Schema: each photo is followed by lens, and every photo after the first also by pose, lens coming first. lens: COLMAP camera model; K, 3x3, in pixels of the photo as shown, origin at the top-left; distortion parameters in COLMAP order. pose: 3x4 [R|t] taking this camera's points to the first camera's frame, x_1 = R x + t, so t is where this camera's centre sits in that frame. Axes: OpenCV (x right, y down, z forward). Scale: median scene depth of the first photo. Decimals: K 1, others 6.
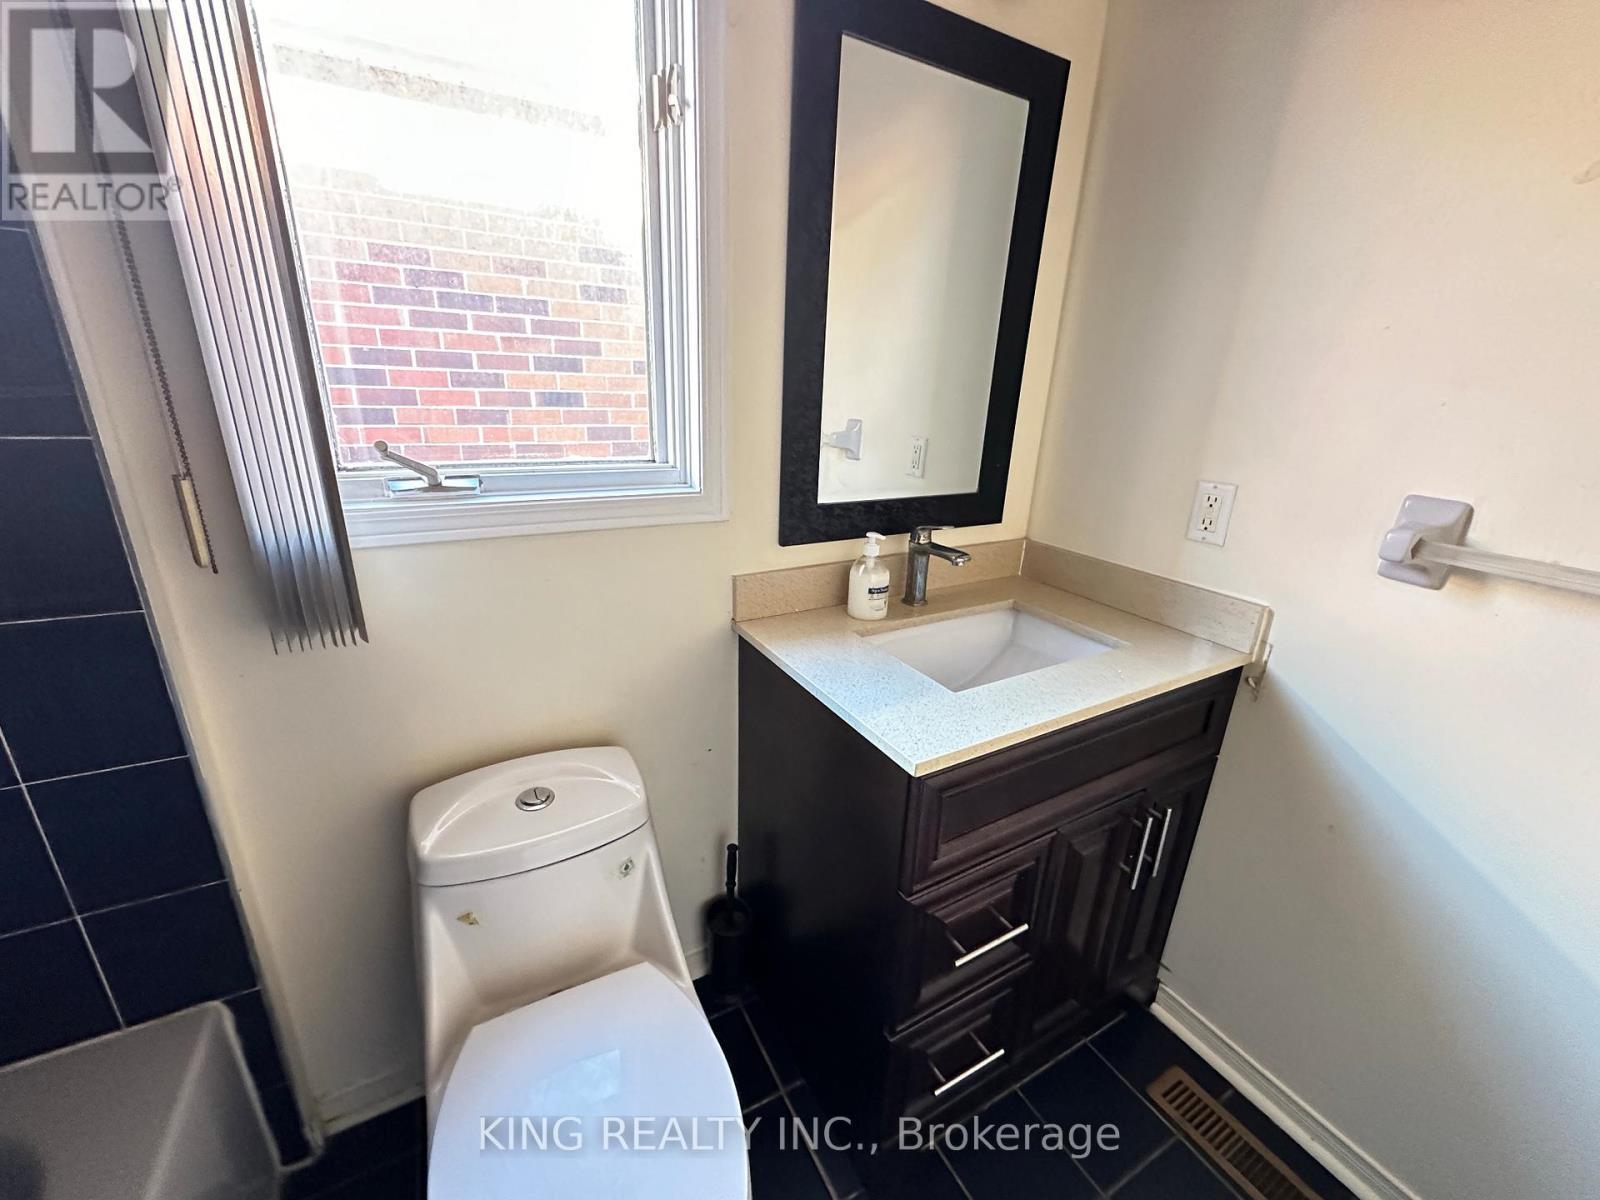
lens RADIAL K [[638.8, 0, 800.0], [0, 638.8, 600.0], [0, 0, 1]] dist [-0.001818, 0.000024]
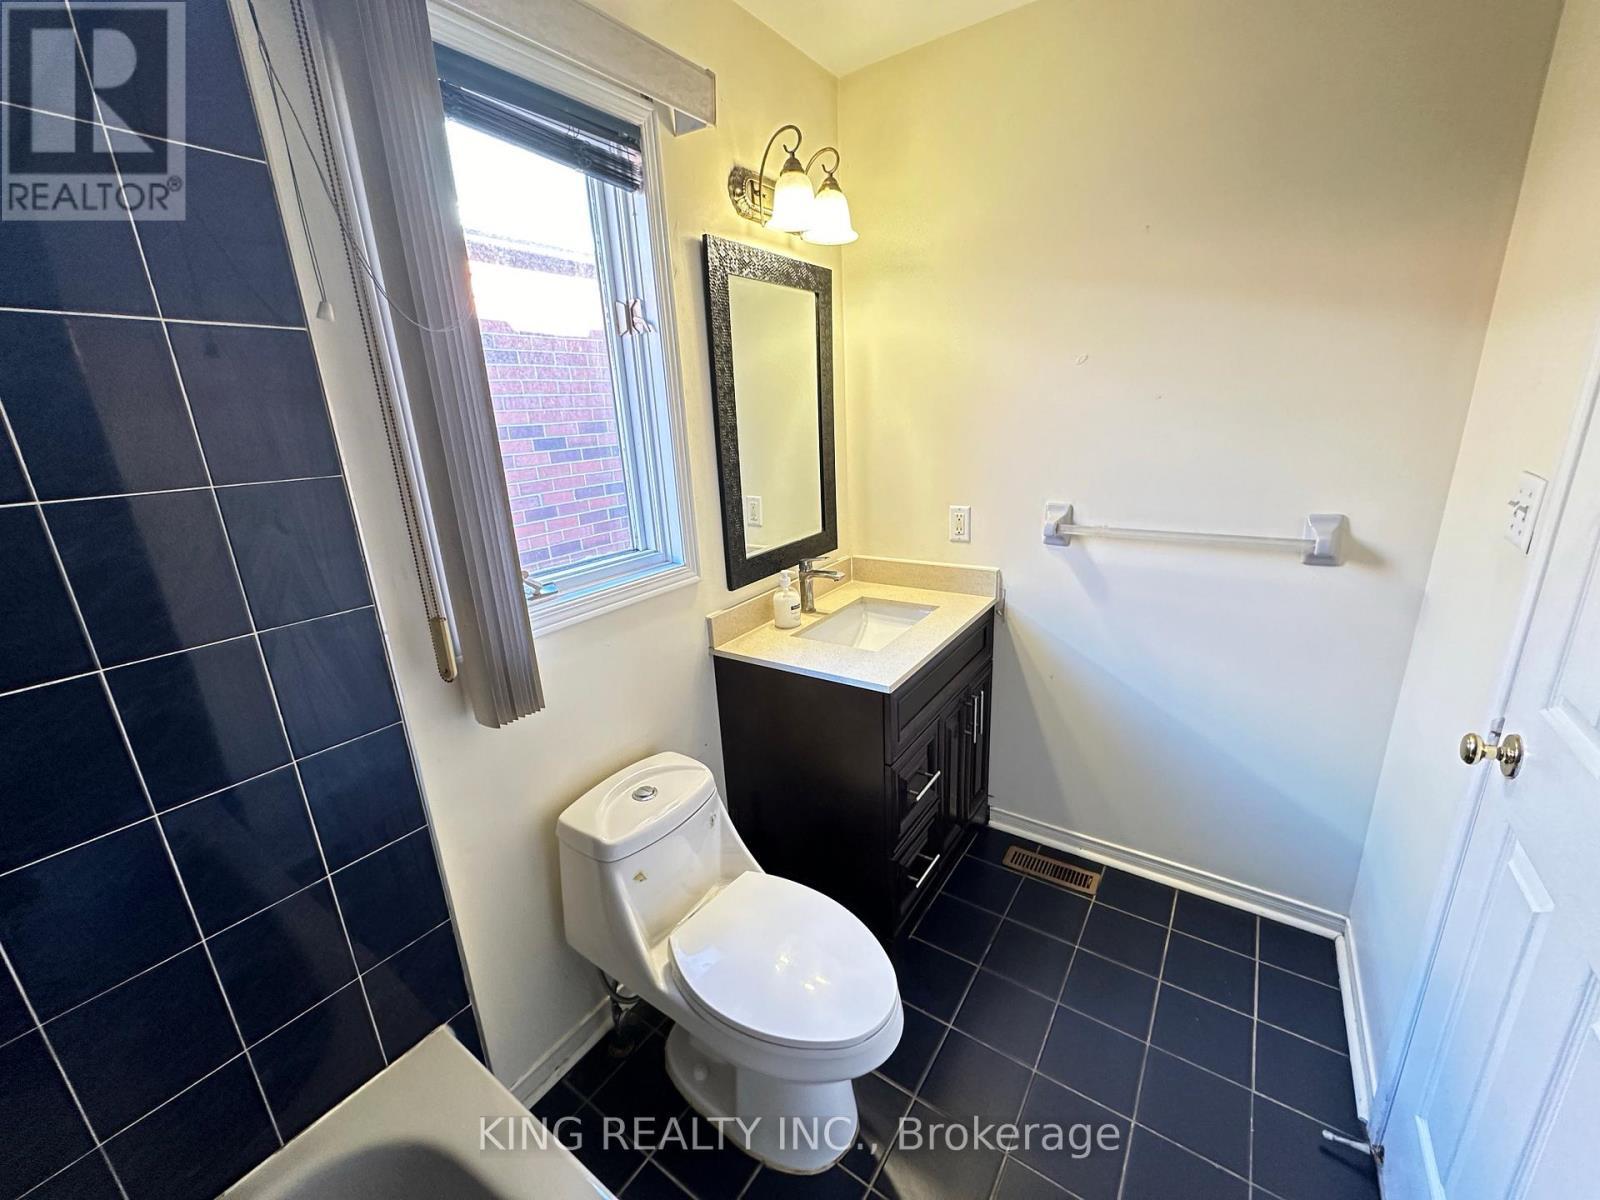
lens RADIAL K [[638.8, 0, 800.0], [0, 638.8, 600.0], [0, 0, 1]] dist [-0.001818, 0.000024]
pose [[0.892709, -0.203837, 0.401897, -0.522942], [0.220879, 0.975293, 0.004031, -0.038077], [-0.392789, 0.085172, 0.915676, -0.437147]]
